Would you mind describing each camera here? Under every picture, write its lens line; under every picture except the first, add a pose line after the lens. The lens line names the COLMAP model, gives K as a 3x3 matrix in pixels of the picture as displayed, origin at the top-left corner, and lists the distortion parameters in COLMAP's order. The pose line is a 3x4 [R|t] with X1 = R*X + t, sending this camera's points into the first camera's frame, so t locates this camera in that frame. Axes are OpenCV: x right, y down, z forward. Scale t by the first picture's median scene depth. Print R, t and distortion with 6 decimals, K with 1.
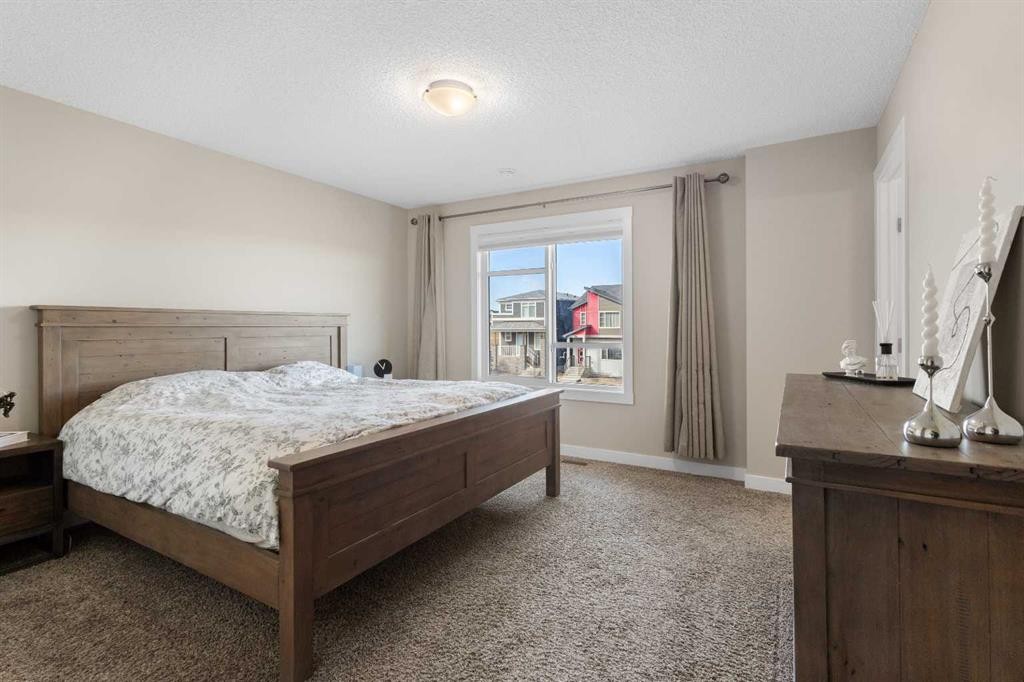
lens RADIAL K [[476.4, 0, 513.4], [0, 476.4, 333.1], [0, 0, 1]] dist [-0.021432, -0.000548]
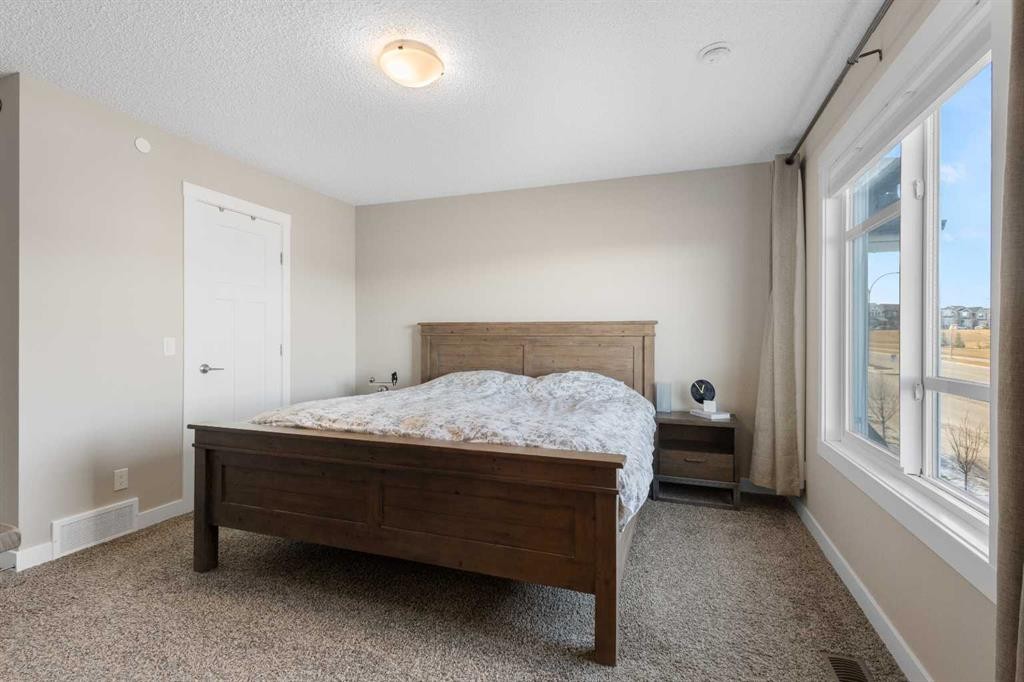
lens RADIAL K [[476.4, 0, 515.5], [0, 476.4, 337.3], [0, 0, 1]] dist [-0.021432, -0.000548]
pose [[0.200085, 0.004988, -0.979766, 0.617590], [-0.017922, 0.999838, 0.001430, -0.012756], [0.979615, 0.017273, 0.200143, 0.851543]]
